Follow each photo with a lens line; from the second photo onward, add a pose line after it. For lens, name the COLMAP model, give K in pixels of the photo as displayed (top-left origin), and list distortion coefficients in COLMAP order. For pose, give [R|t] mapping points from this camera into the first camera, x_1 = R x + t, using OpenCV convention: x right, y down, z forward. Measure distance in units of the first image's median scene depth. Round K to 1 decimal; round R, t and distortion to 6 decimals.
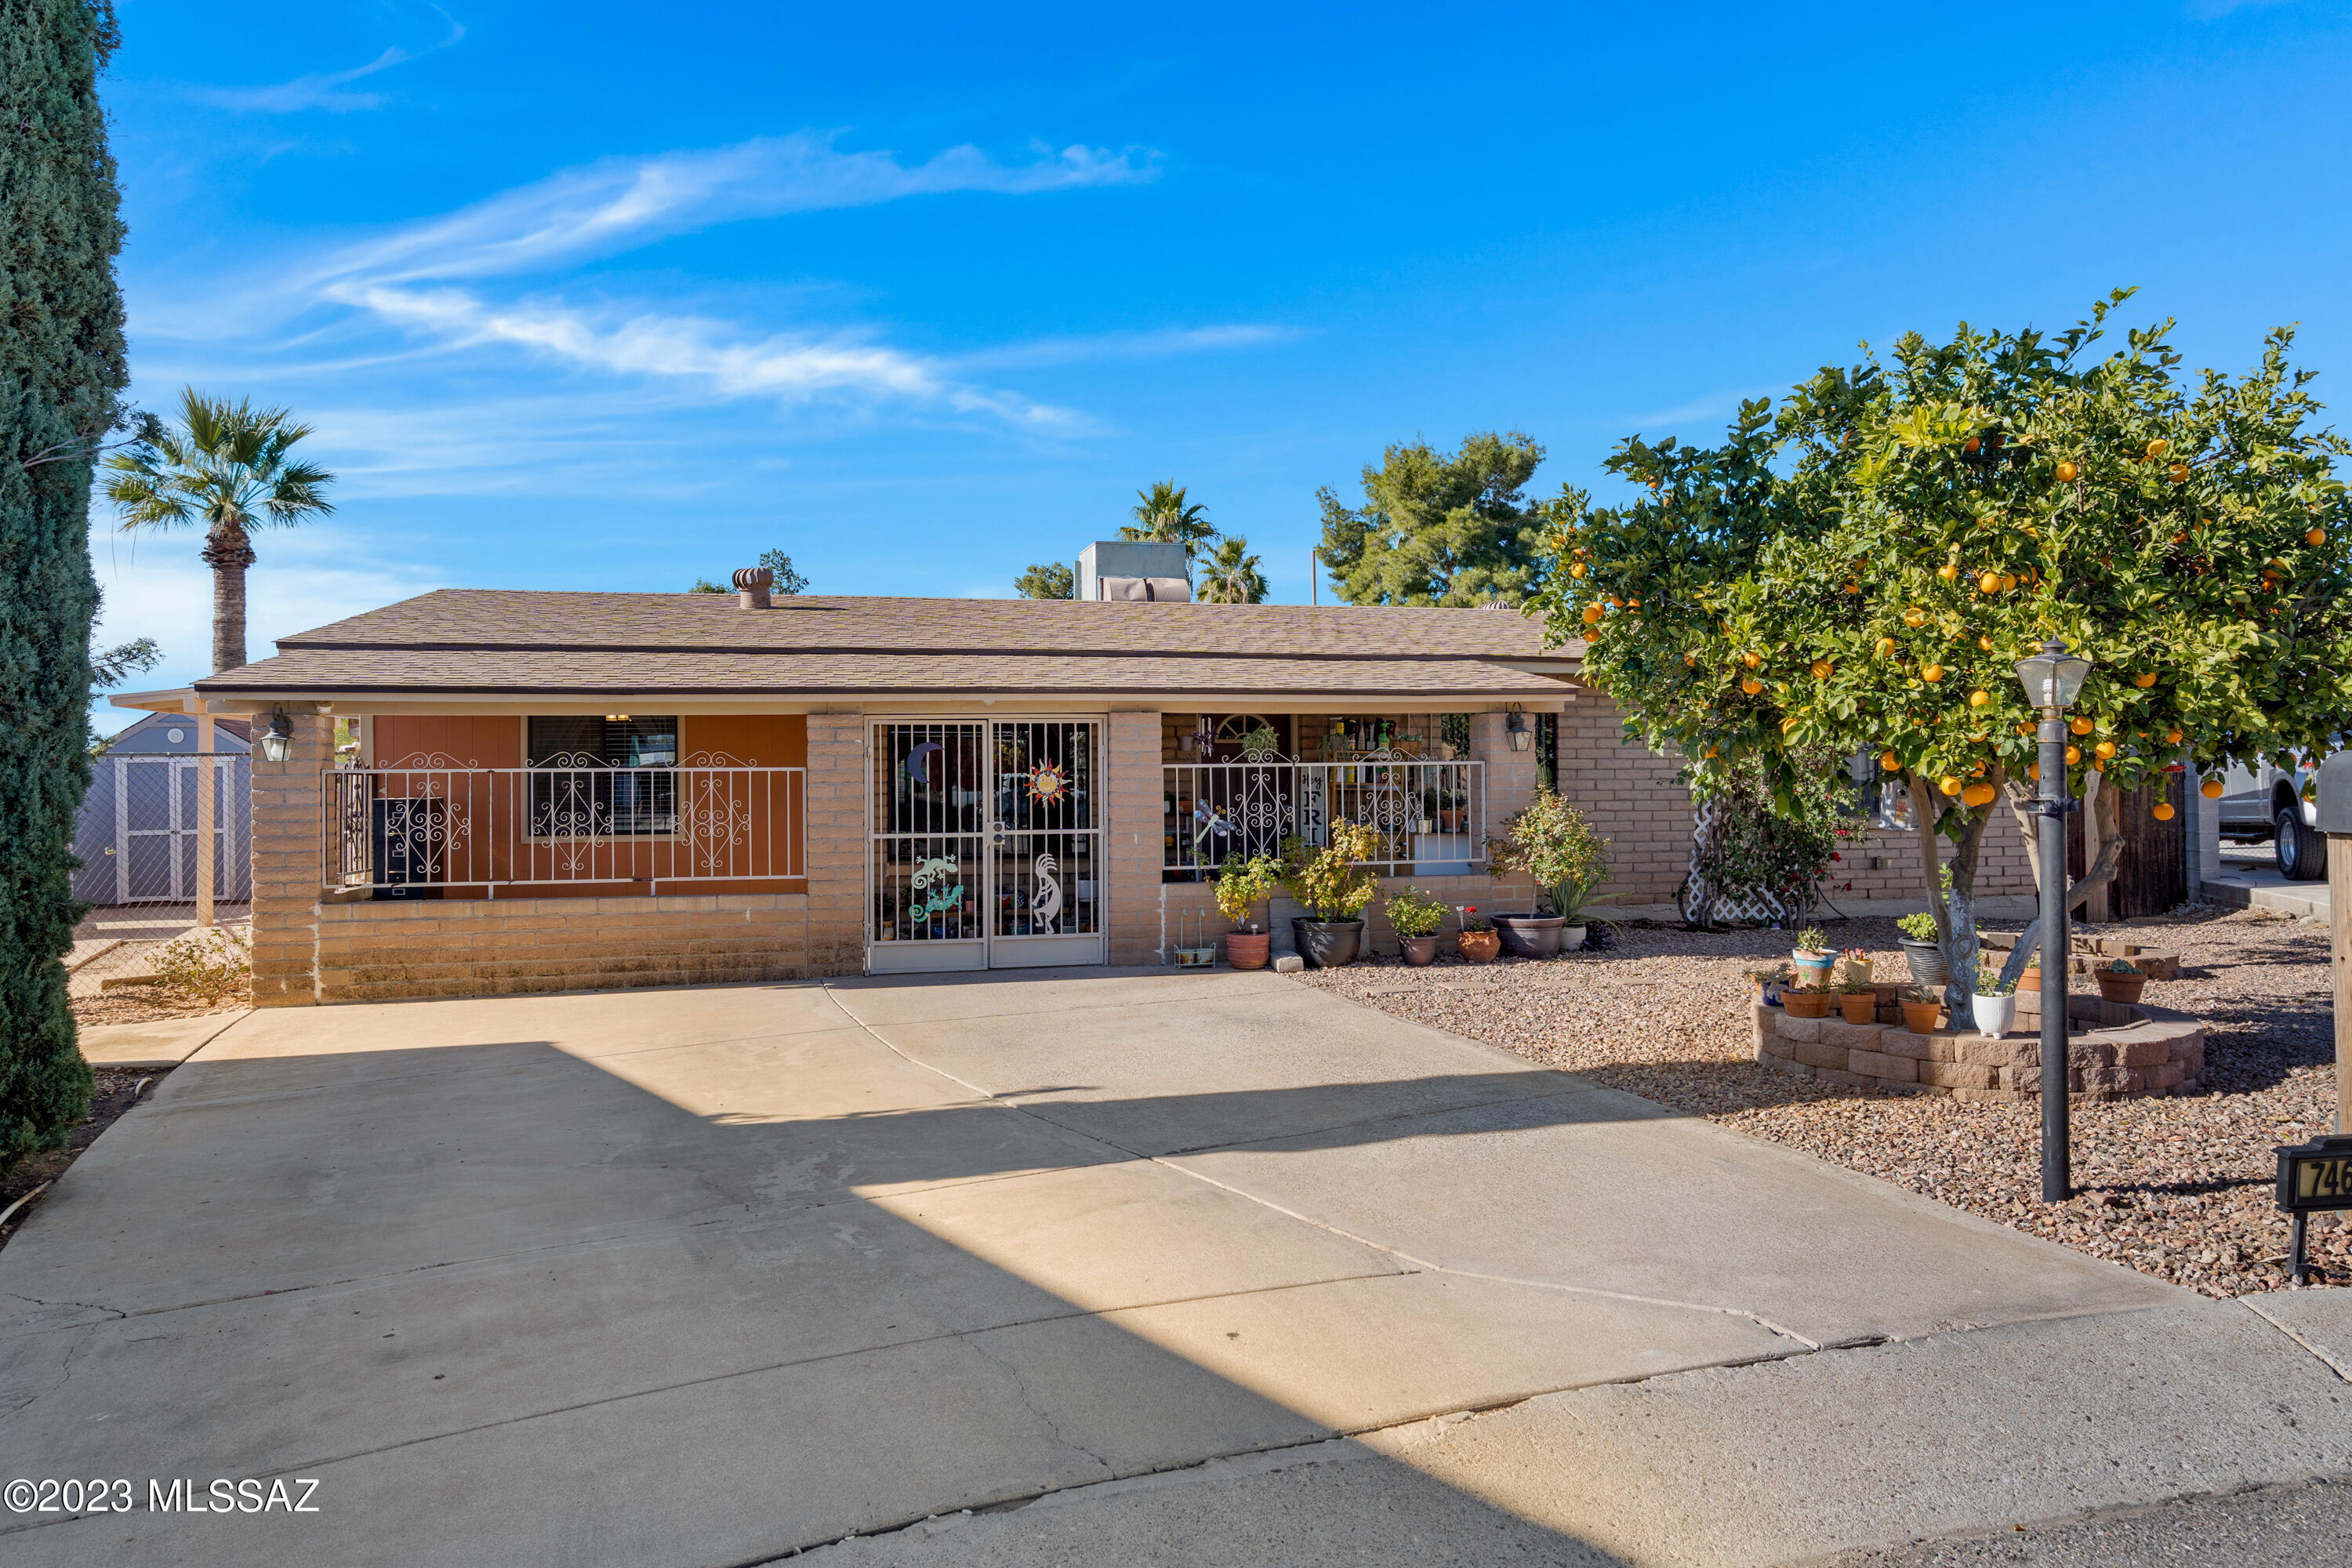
lens RADIAL K [[1536.7, 0, 1187.8], [0, 1536.7, 732.7], [0, 0, 1]] dist [0.012268, 0.000028]
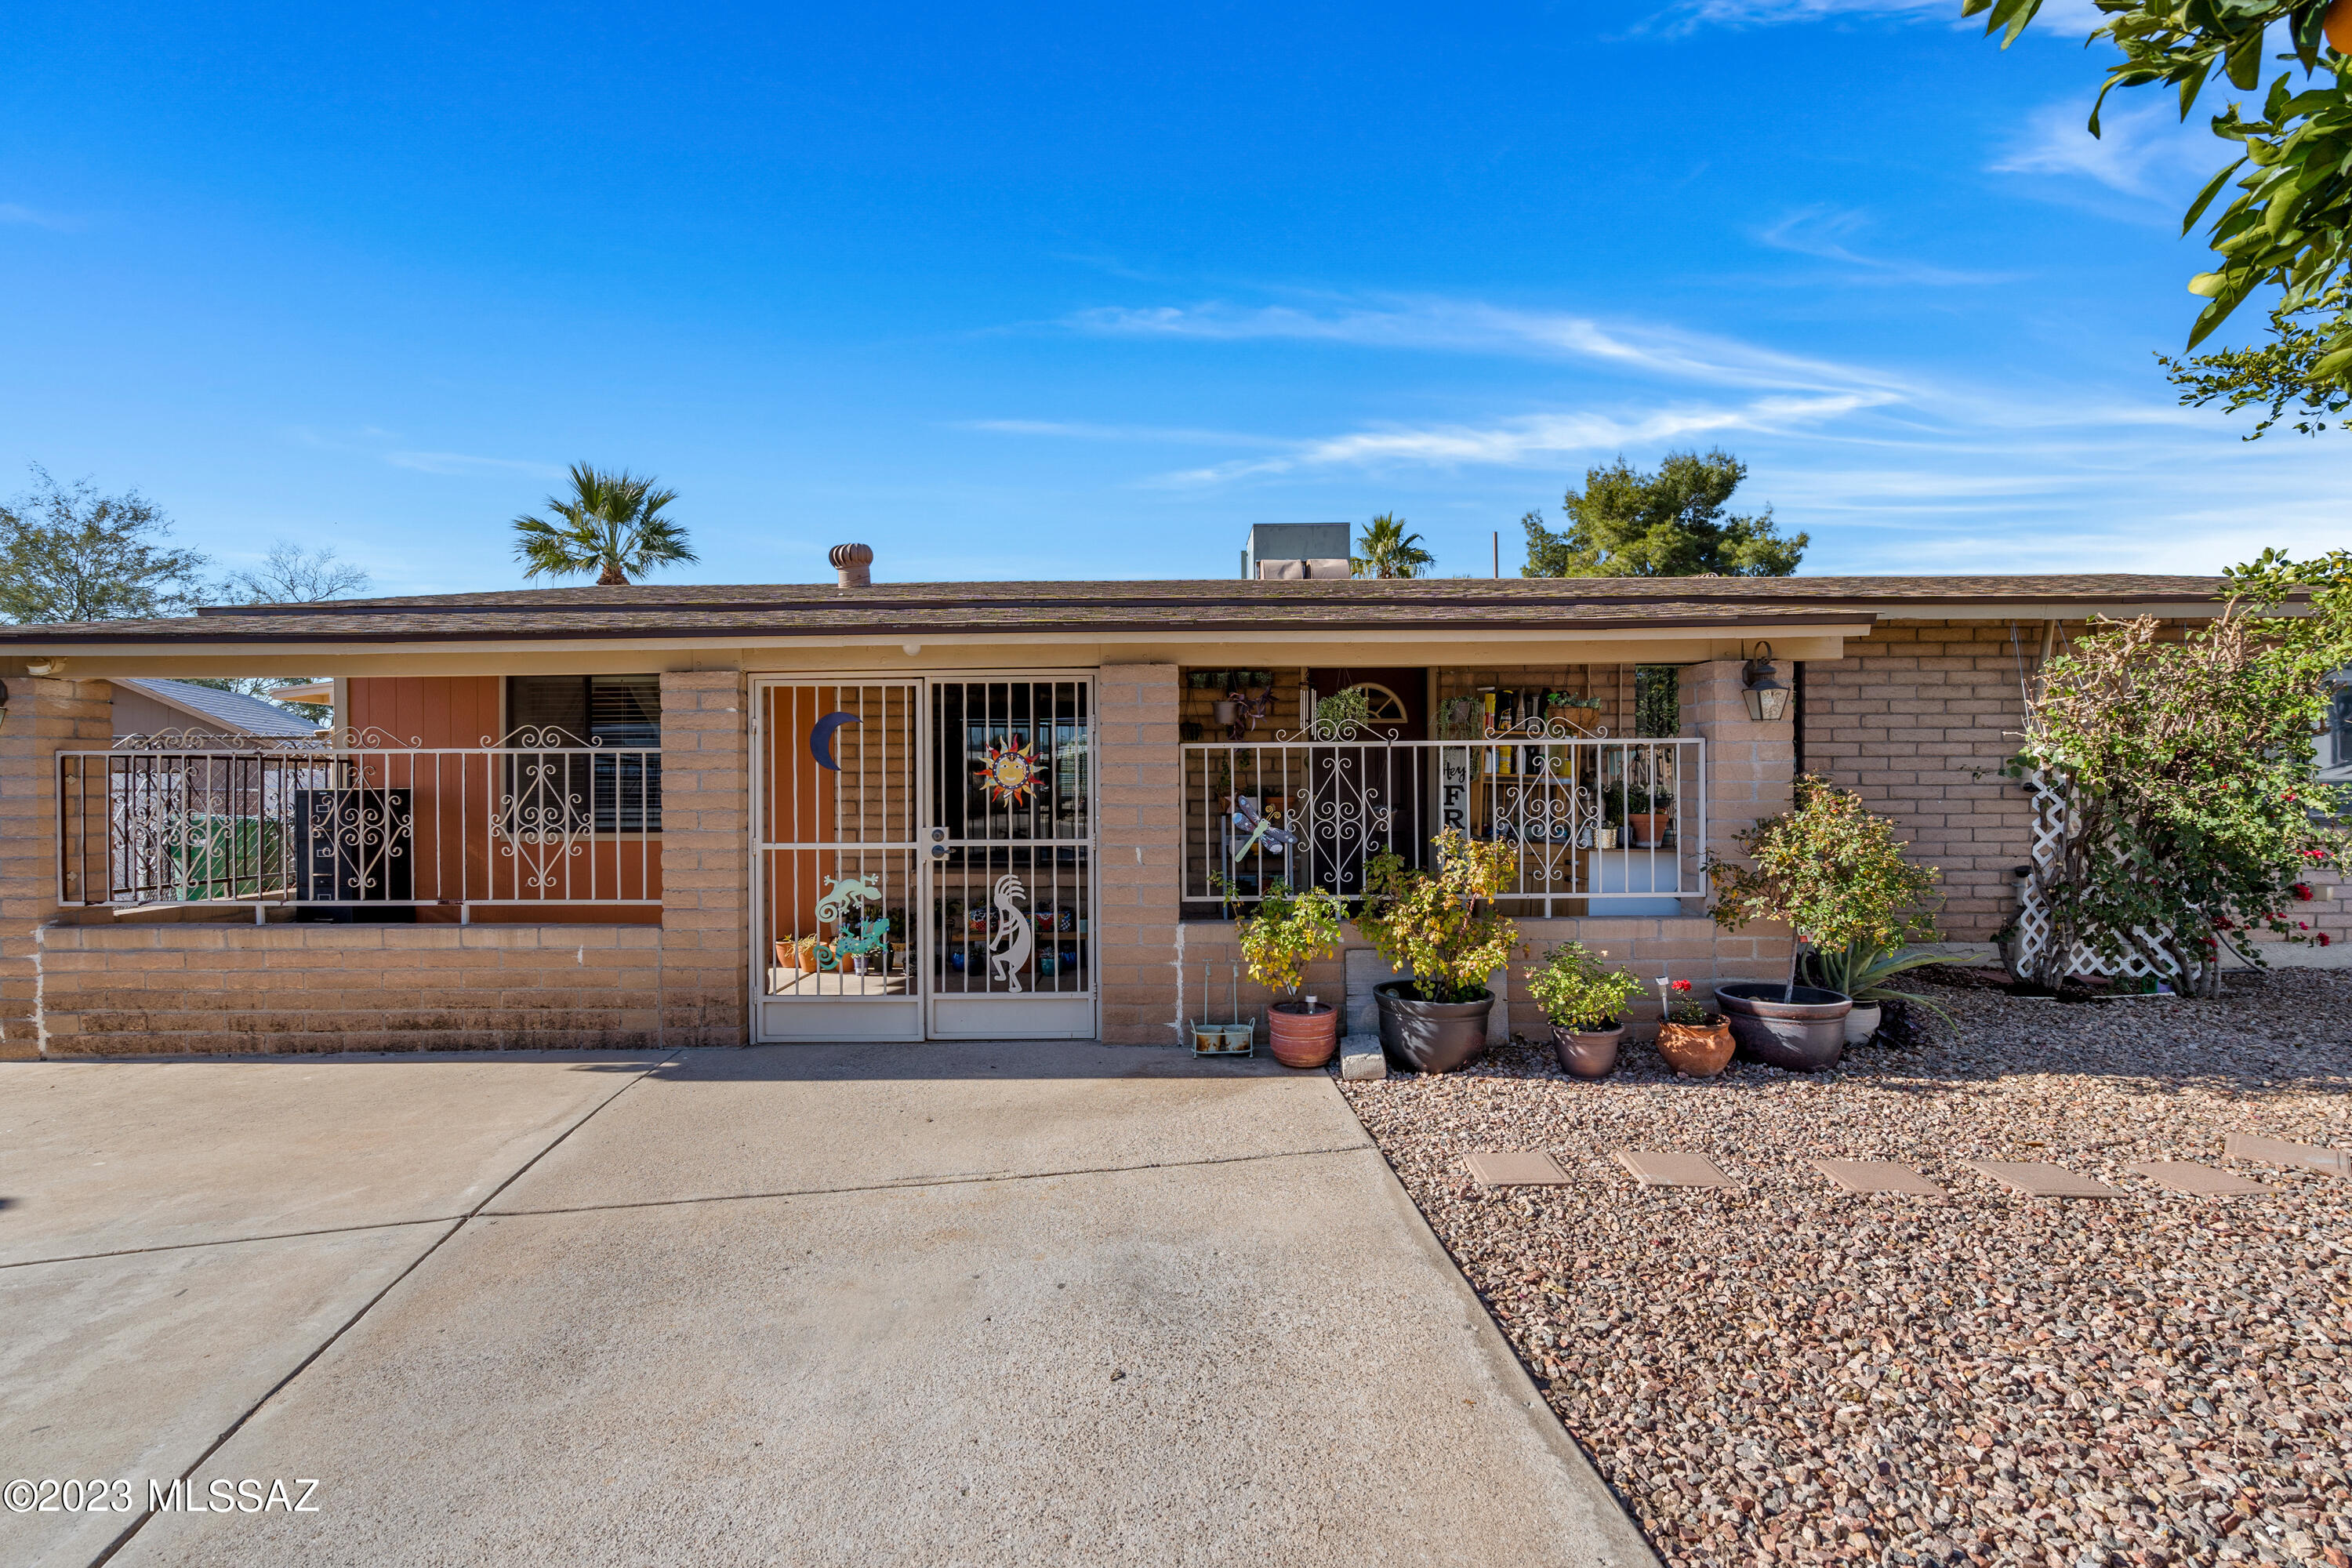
lens RADIAL K [[1093.0, 0, 1179.8], [0, 1093.0, 763.9], [0, 0, 1]] dist [-0.005490, 0.002025]
pose [[0.971742, -0.000577, -0.236046, 0.095501], [0.004971, 0.999825, 0.018023, 0.021270], [0.235994, -0.018688, 0.971575, 0.547291]]
